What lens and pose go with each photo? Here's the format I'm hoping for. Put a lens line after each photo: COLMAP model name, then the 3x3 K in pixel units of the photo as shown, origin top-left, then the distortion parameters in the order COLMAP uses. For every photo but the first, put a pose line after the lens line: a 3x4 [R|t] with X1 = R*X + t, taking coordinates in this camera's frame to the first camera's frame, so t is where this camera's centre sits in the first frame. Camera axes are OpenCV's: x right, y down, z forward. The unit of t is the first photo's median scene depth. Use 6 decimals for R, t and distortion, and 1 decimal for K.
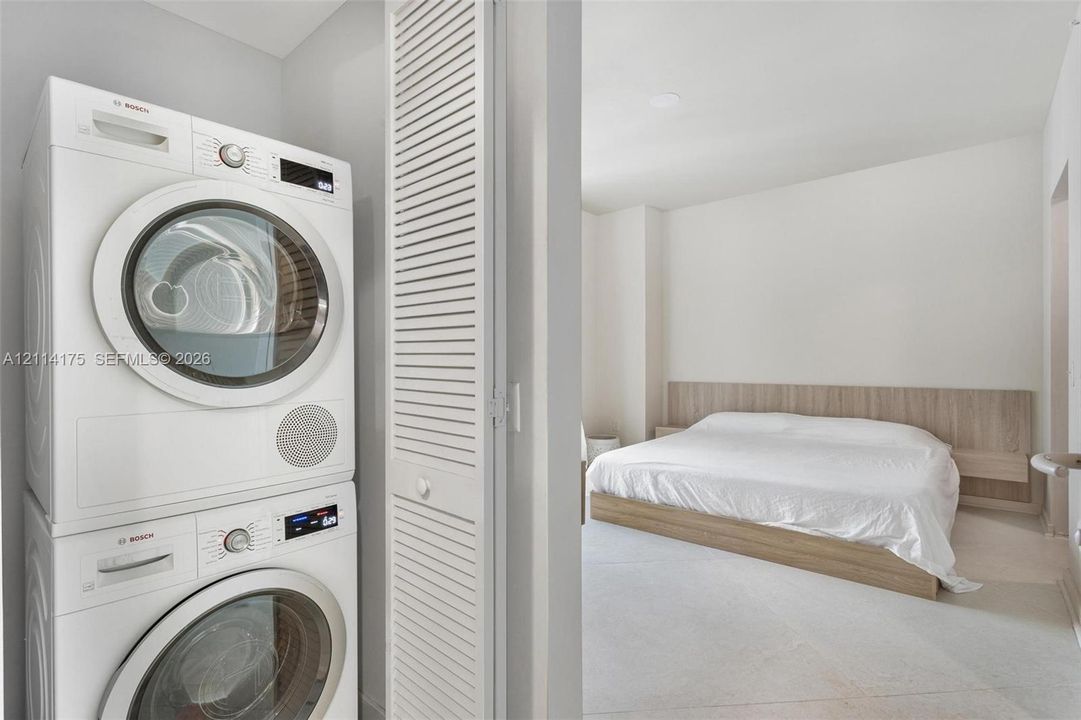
lens RADIAL K [[512.1, 0, 537.4], [0, 512.1, 364.9], [0, 0, 1]] dist [-0.002837, 0.000893]
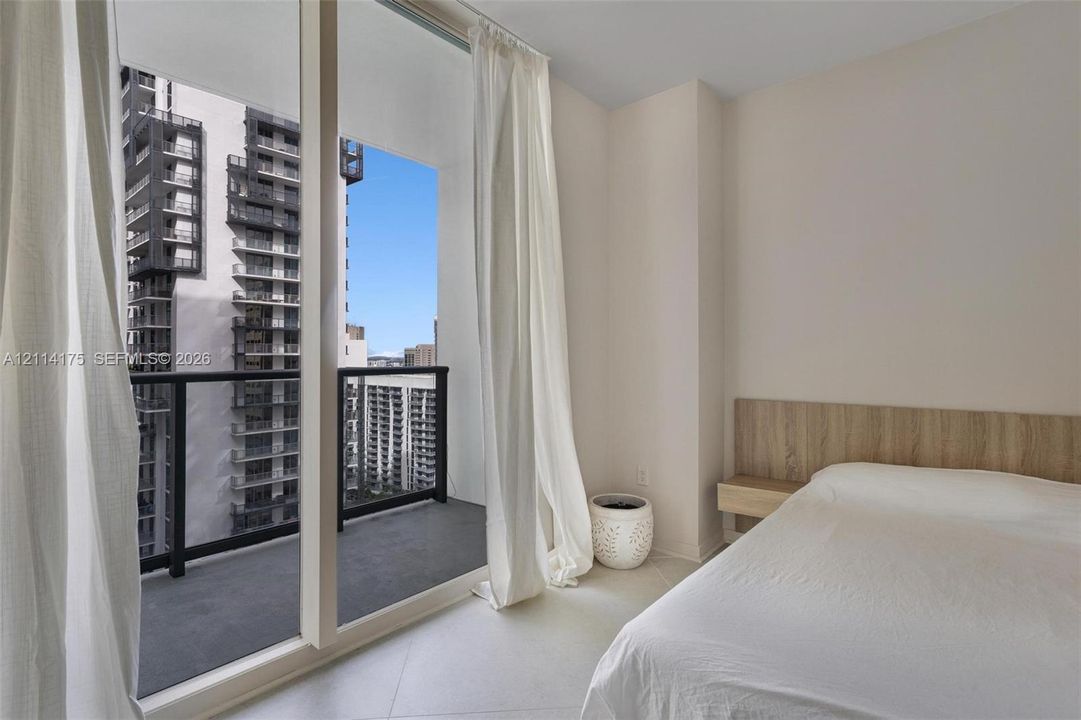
lens RADIAL K [[522.5, 0, 538.8], [0, 522.5, 355.5], [0, 0, 1]] dist [0.002206, 0.000931]
pose [[0.999774, 0.012142, 0.017447, 0.036641], [-0.011889, 0.999824, -0.014513, -0.003475], [-0.017620, 0.014302, 0.999742, 0.474723]]
